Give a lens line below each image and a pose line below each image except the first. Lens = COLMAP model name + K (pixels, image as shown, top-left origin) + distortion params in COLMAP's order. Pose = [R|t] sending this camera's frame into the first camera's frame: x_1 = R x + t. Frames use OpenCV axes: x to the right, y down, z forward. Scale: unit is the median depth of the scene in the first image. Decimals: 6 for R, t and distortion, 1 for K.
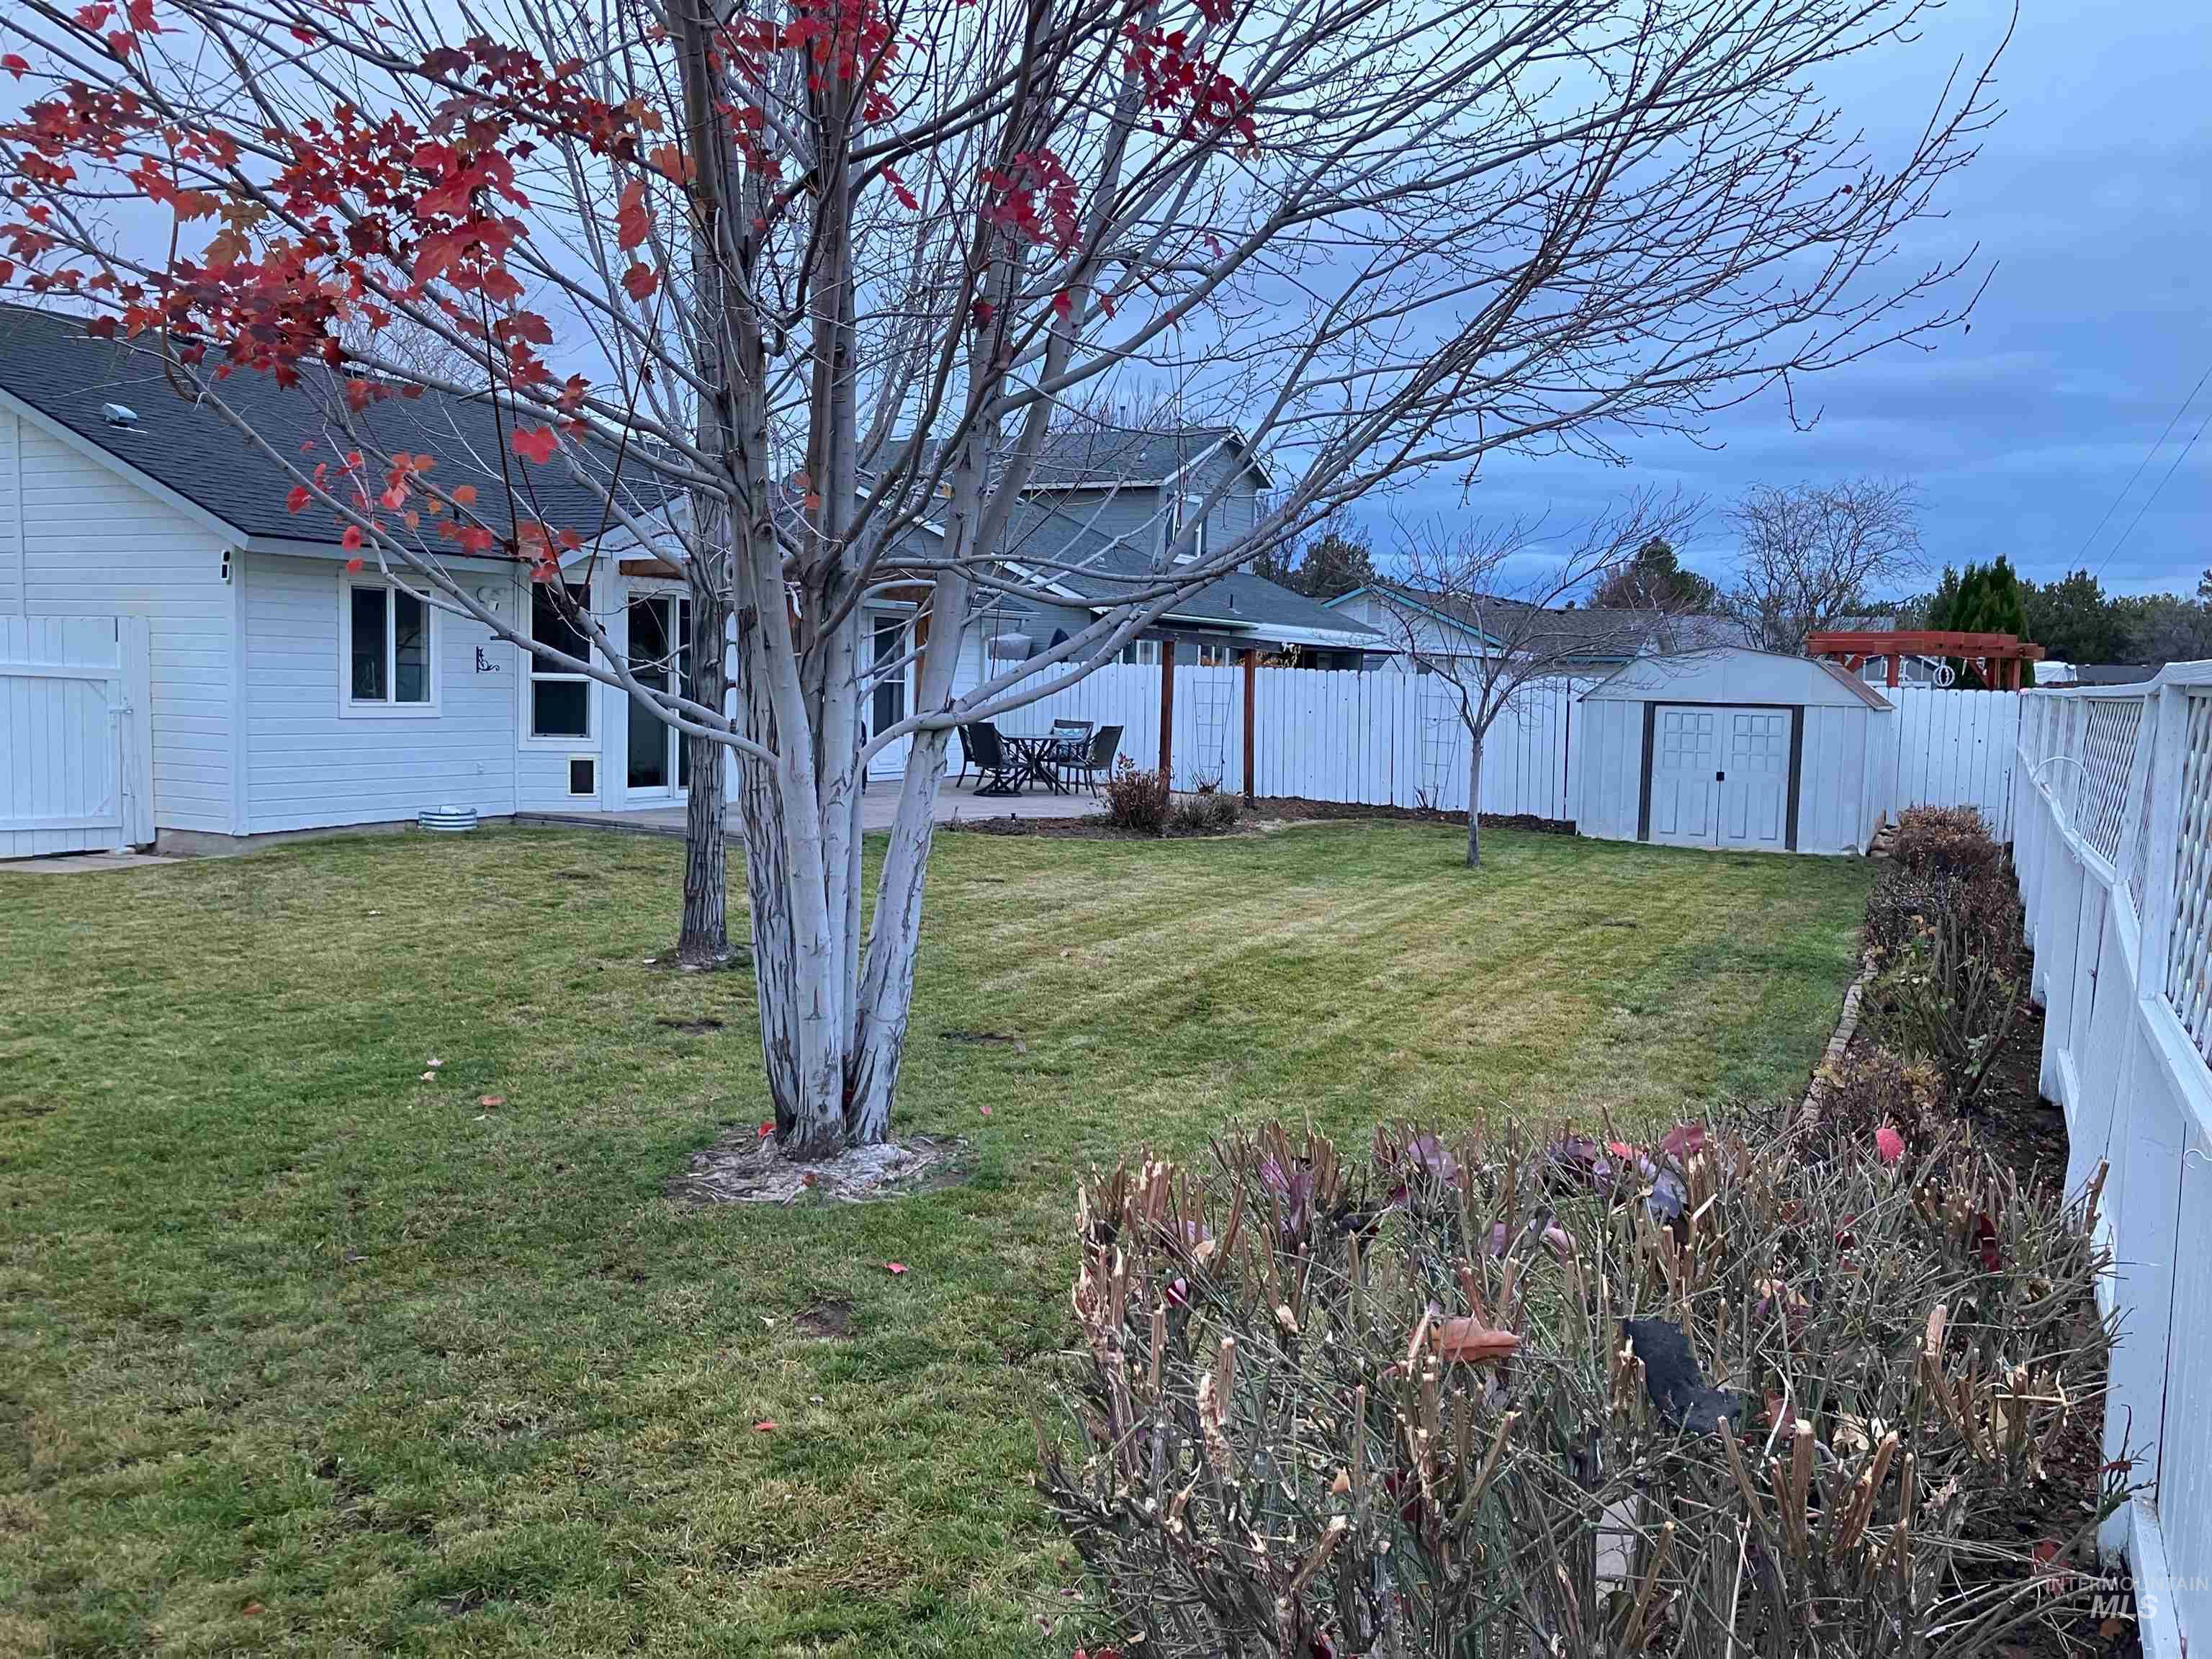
lens RADIAL K [[1753.0, 0, 1149.5], [0, 1753.0, 825.8], [0, 0, 1]] dist [0.007844, 0.002170]
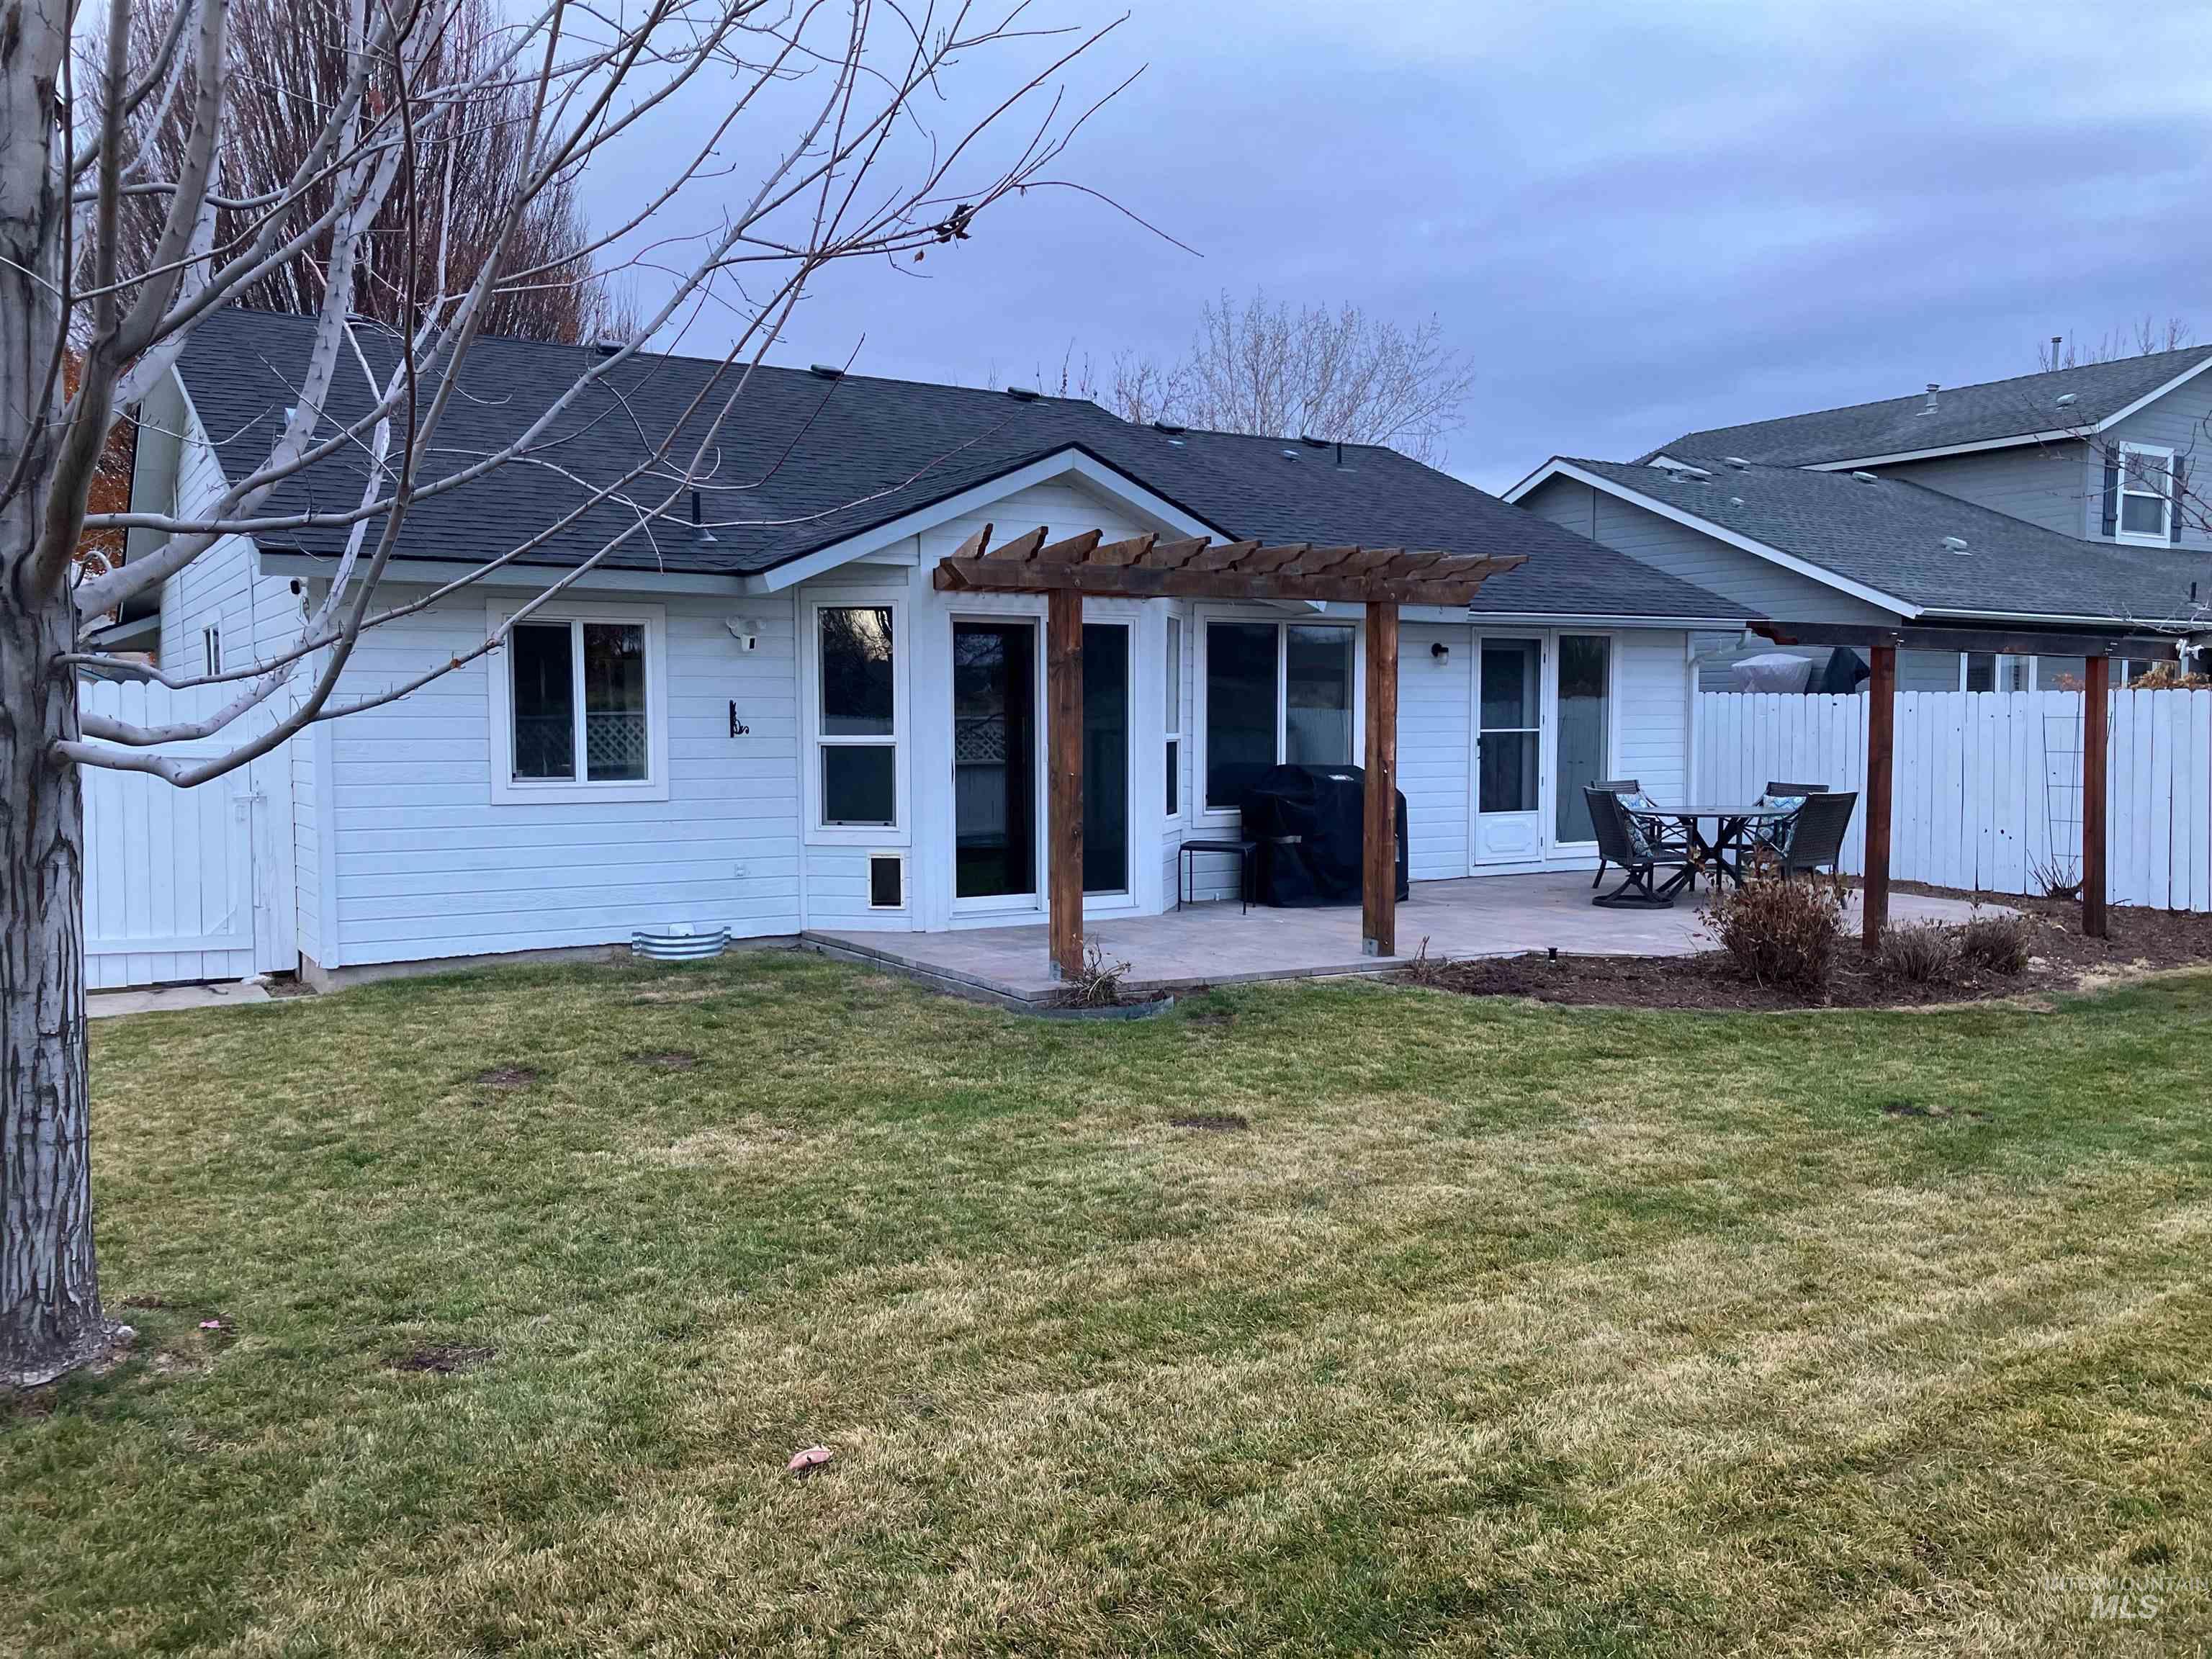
lens RADIAL K [[1753.0, 0, 1149.5], [0, 1753.0, 825.8], [0, 0, 1]] dist [0.007844, 0.002170]
pose [[0.845896, 0.005968, -0.533314, 0.138672], [-0.019466, 0.999617, -0.019688, -0.038938], [0.532992, 0.027035, 0.845688, 0.469493]]
